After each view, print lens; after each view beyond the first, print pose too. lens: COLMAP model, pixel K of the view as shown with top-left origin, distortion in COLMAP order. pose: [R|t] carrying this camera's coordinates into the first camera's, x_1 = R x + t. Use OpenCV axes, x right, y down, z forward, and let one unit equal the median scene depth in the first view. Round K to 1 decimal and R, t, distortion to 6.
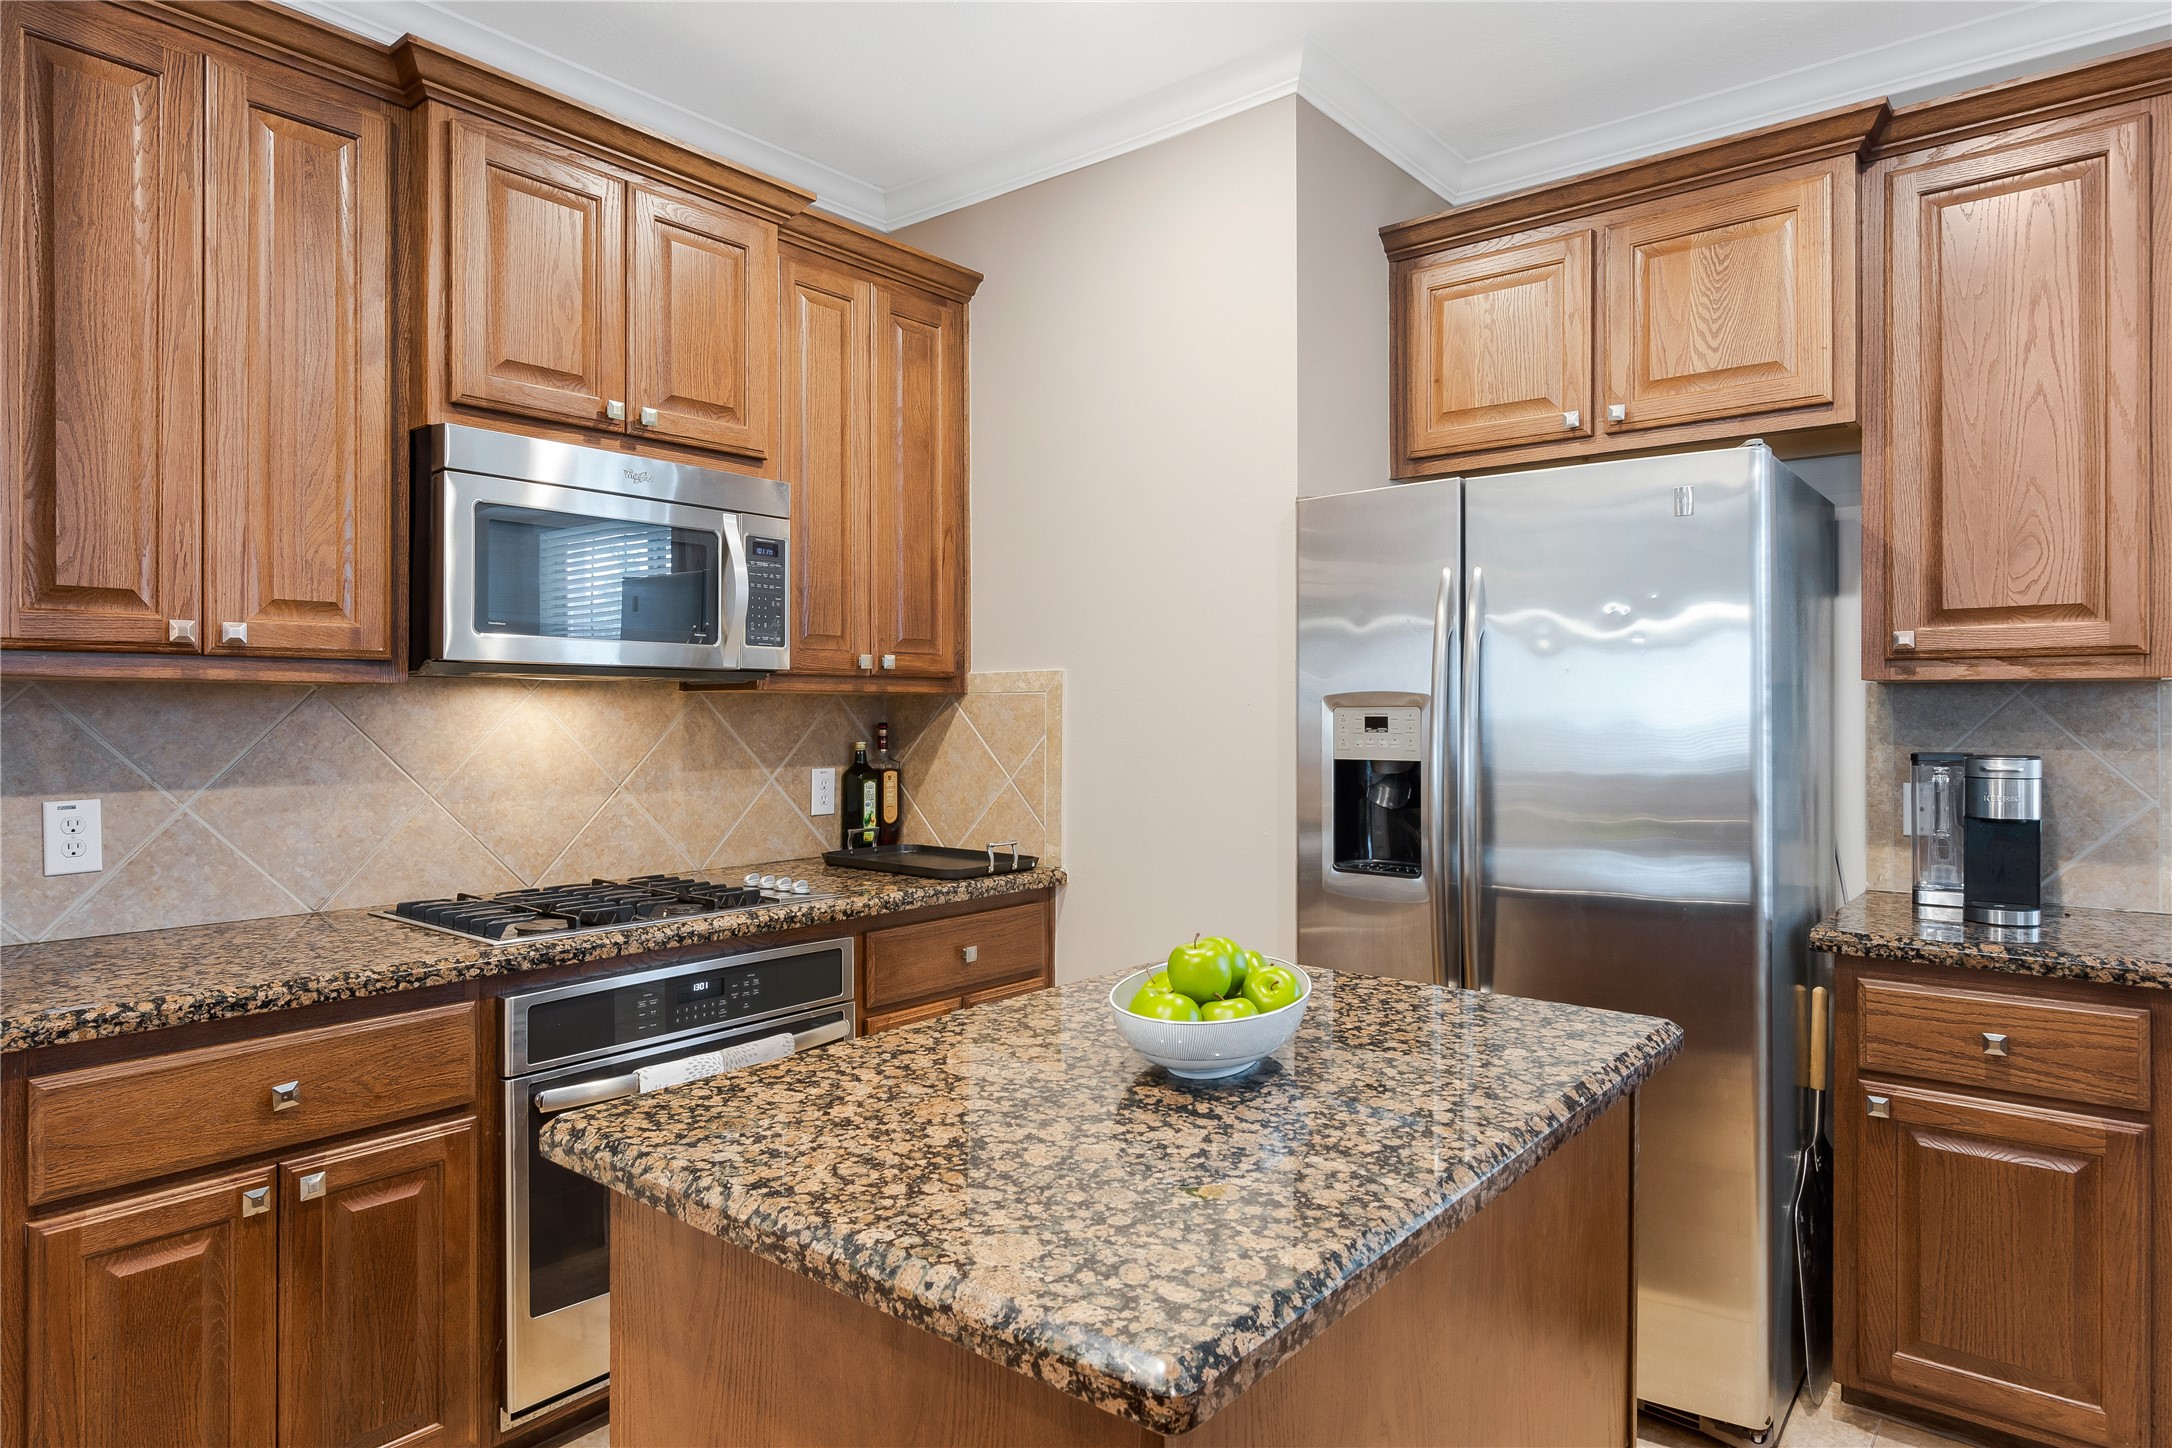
lens RADIAL K [[1265.8, 0, 1083.0], [0, 1265.8, 715.3], [0, 0, 1]] dist [-0.006876, -0.001315]
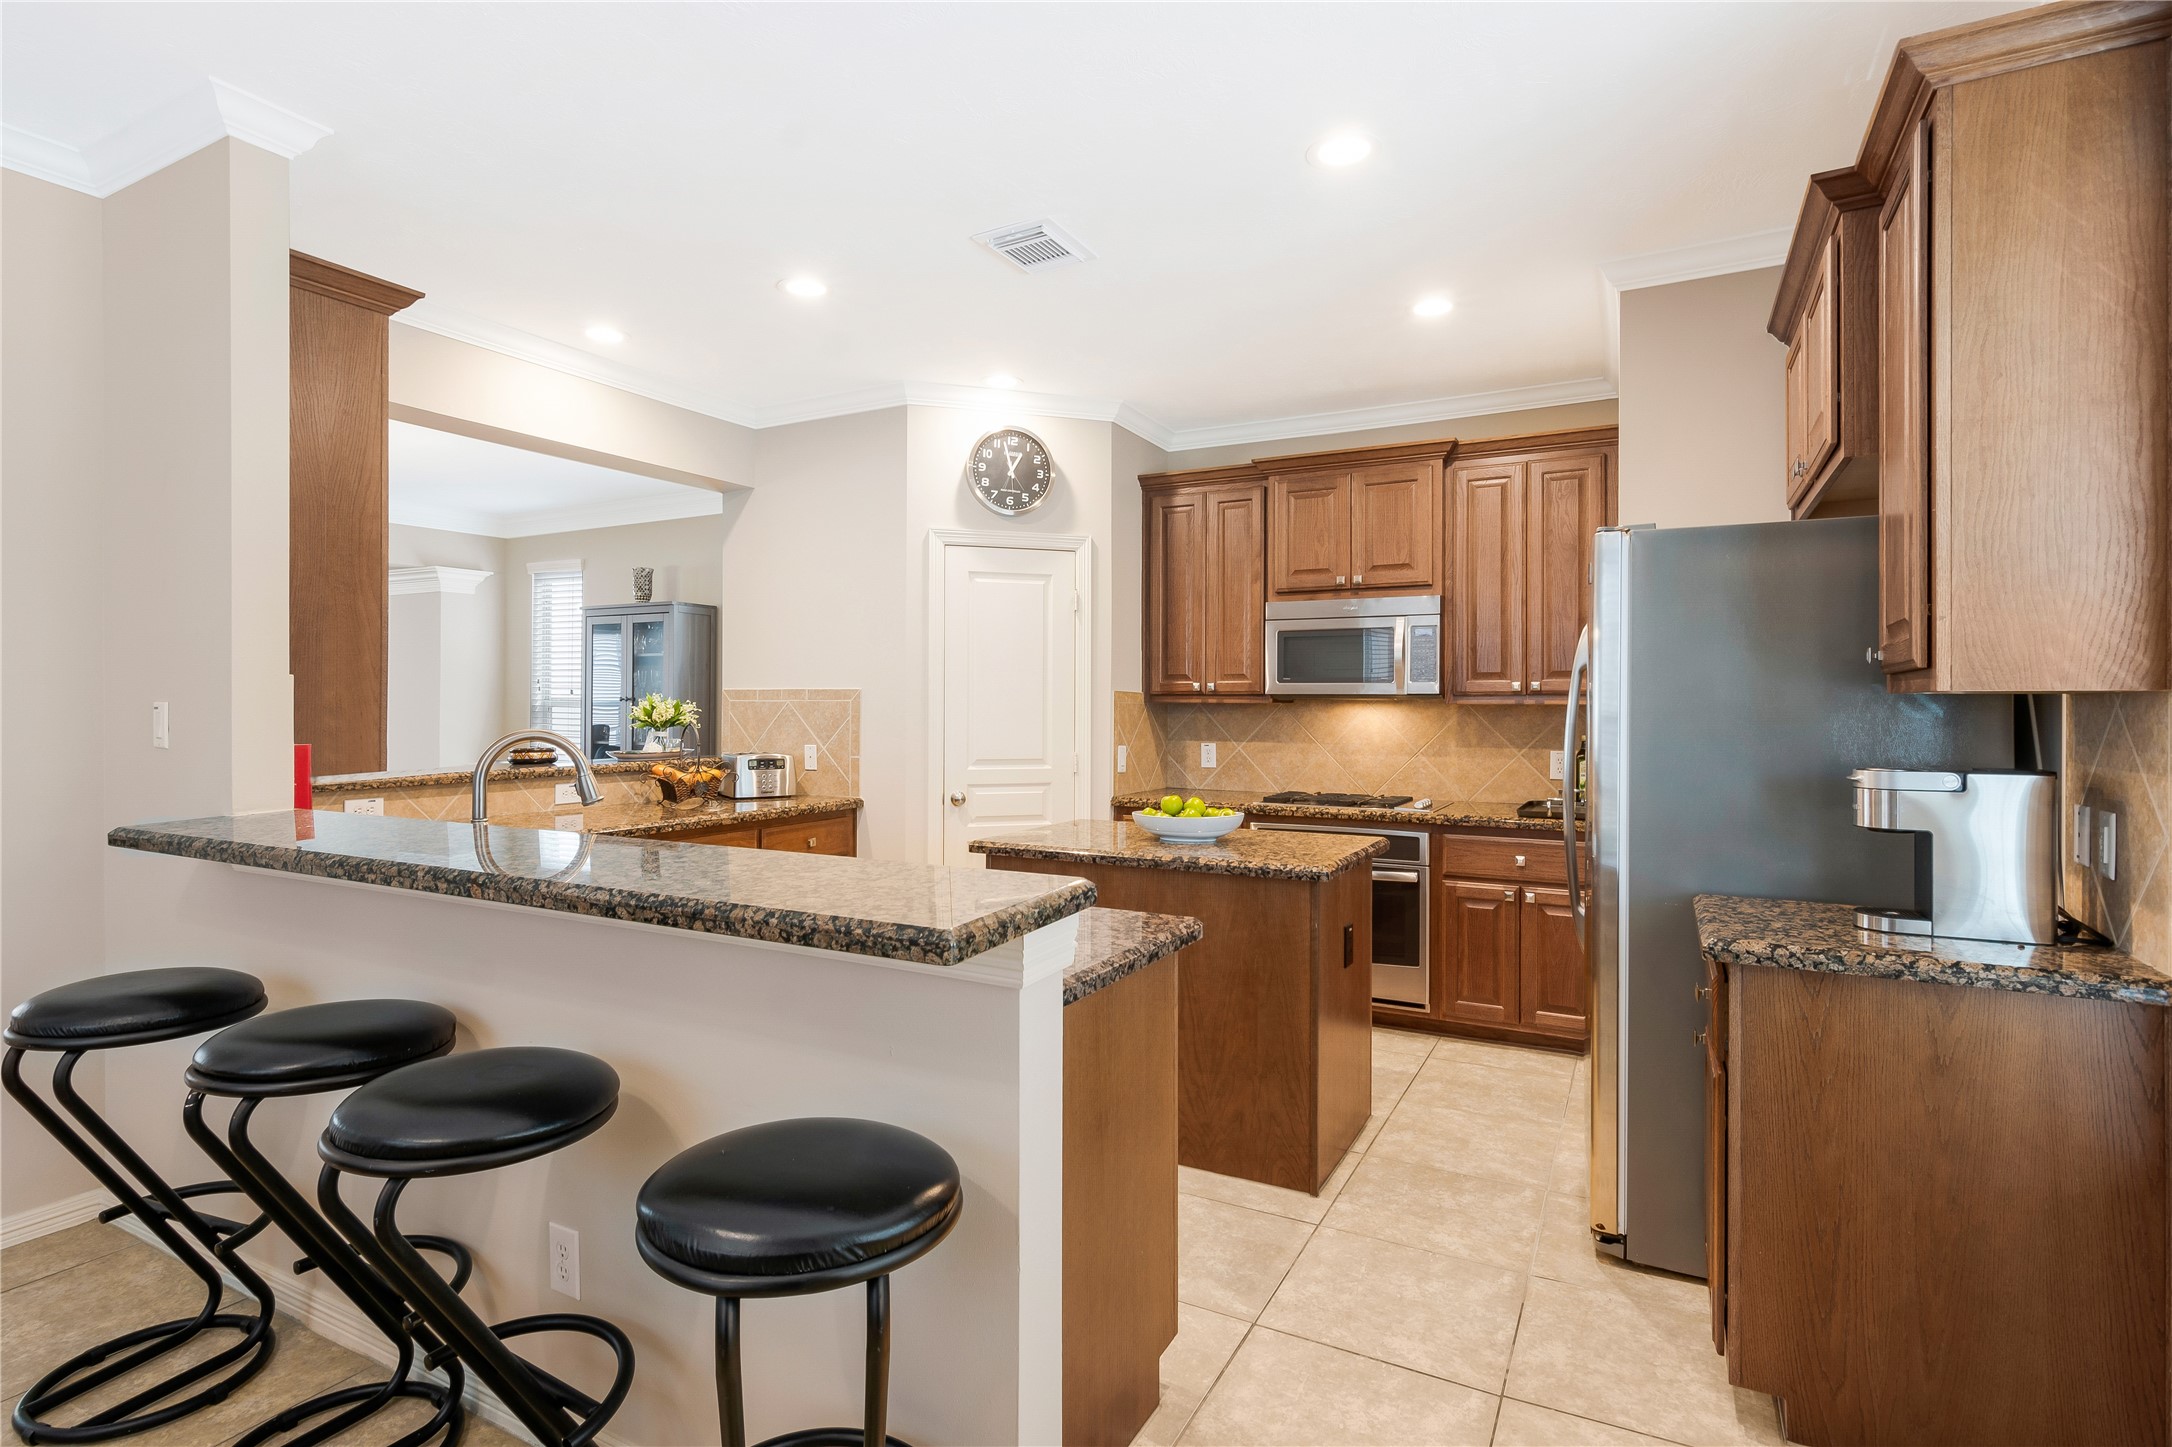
lens RADIAL K [[1086.9, 0, 1079.7], [0, 1086.9, 708.7], [0, 0, 1]] dist [0.000013, 0.002378]
pose [[0.197307, 0.003438, -0.980336, 1.296053], [-0.006759, 0.999975, 0.002146, -0.013590], [0.980319, 0.006202, 0.197325, 0.152543]]
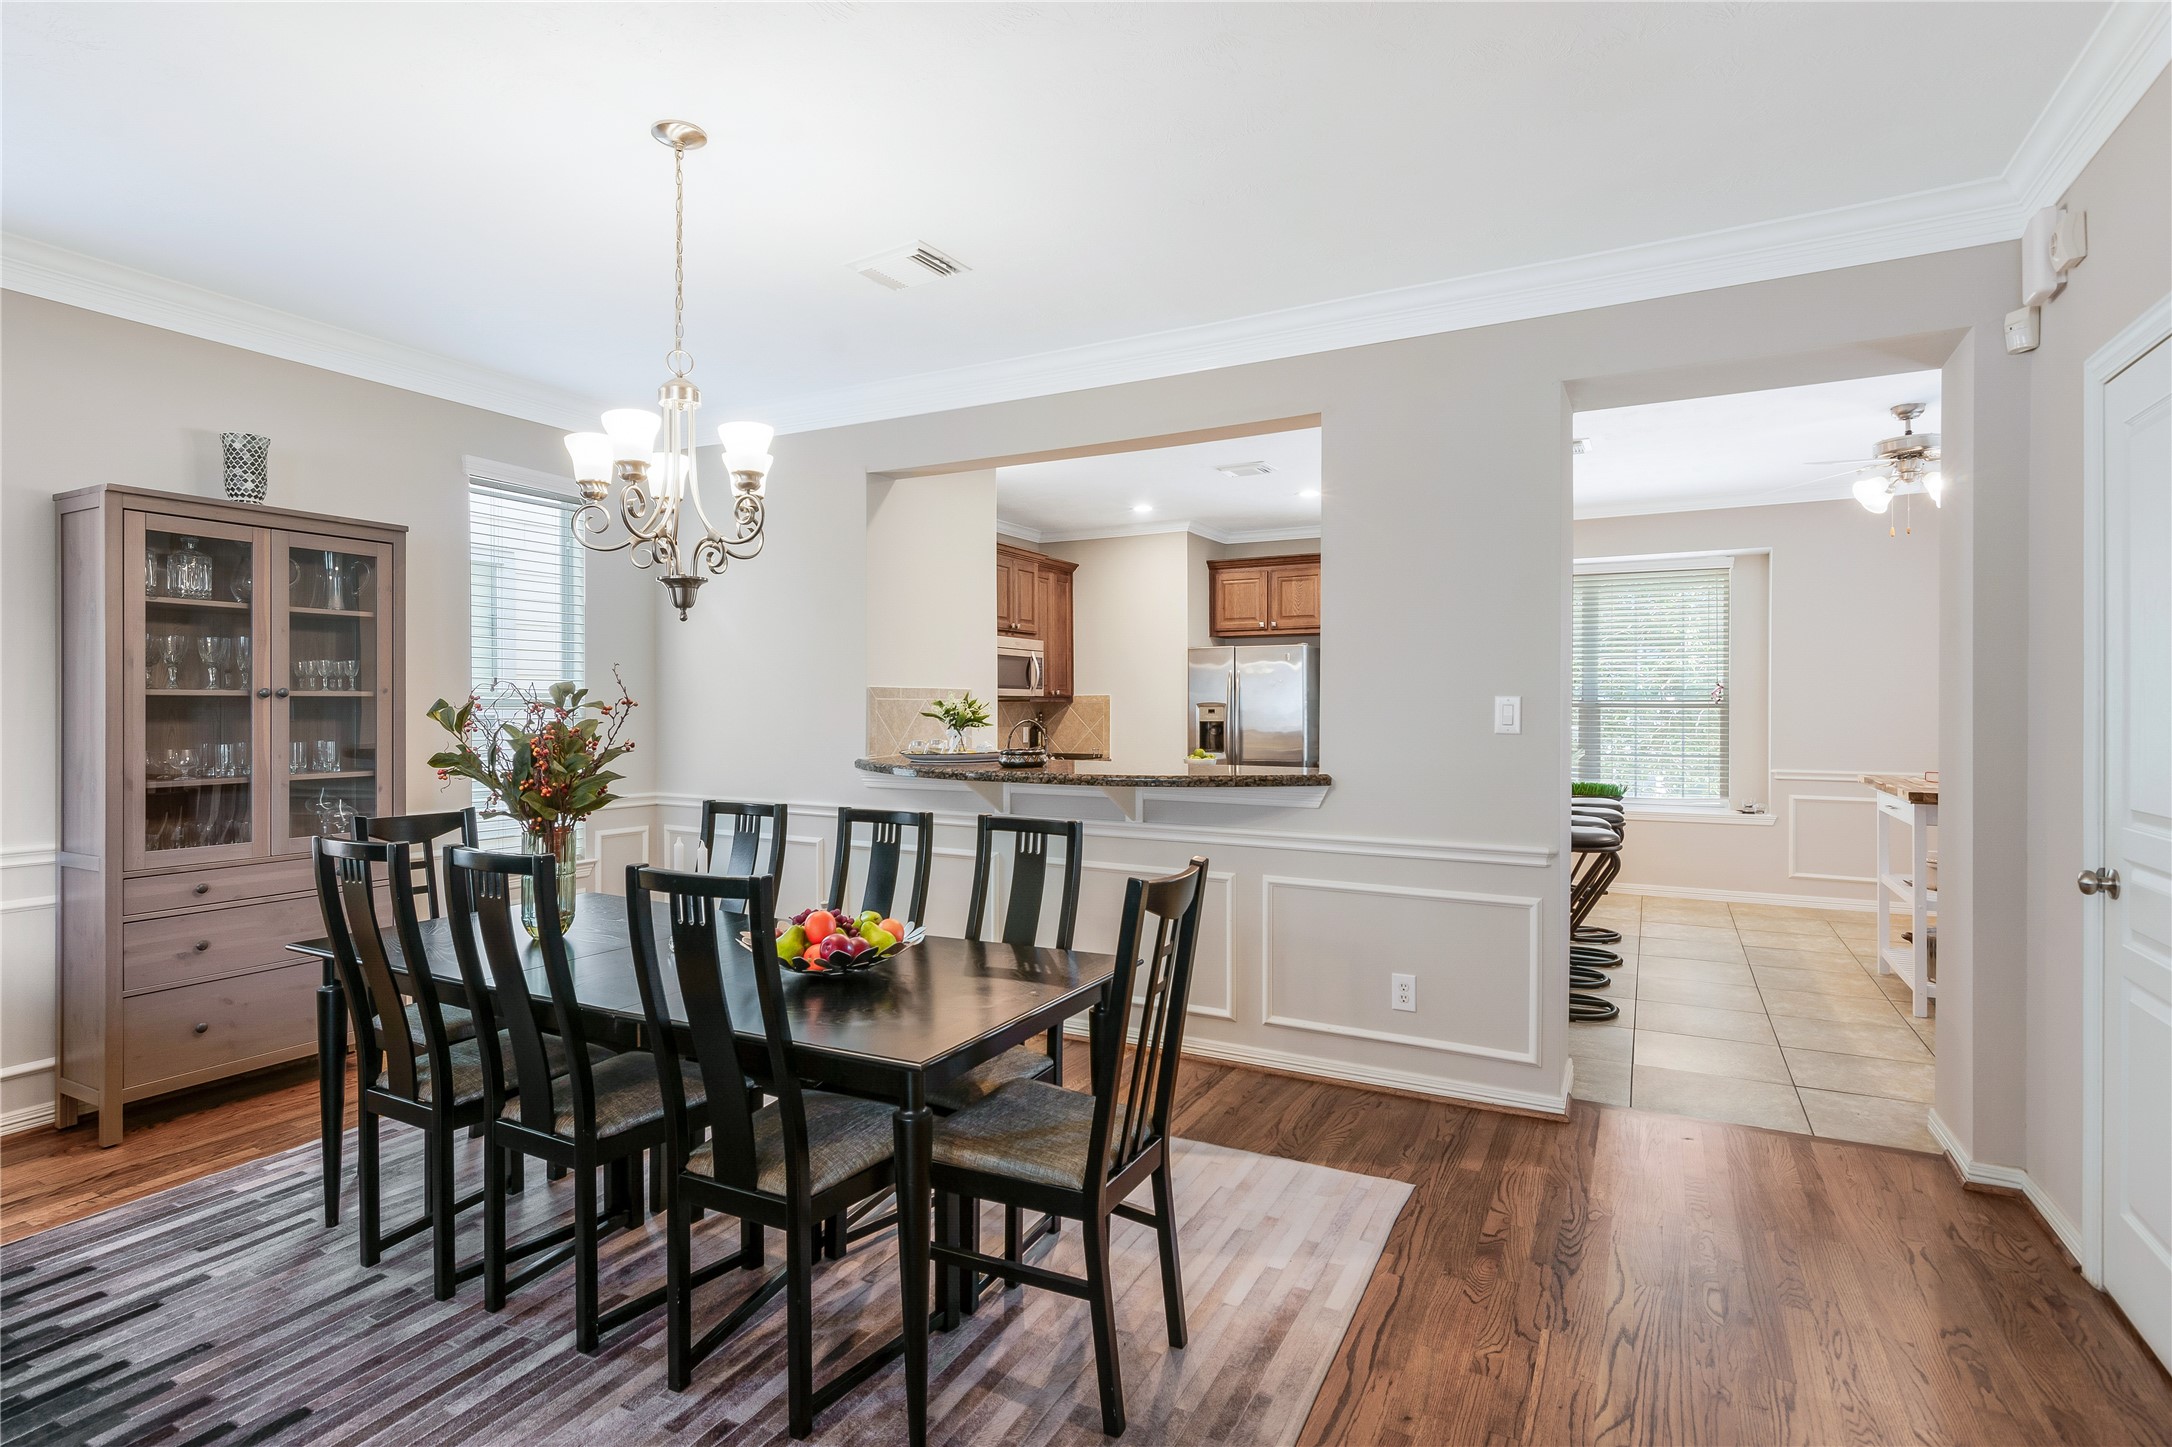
lens RADIAL K [[1086.9, 0, 1107.2], [0, 1086.9, 710.6], [0, 0, 1]] dist [0.000013, 0.002378]
pose [[0.975803, -0.001387, 0.218648, -0.719128], [0.000808, 0.999996, 0.002735, -0.005003], [-0.218651, -0.002492, 0.975800, -1.921051]]
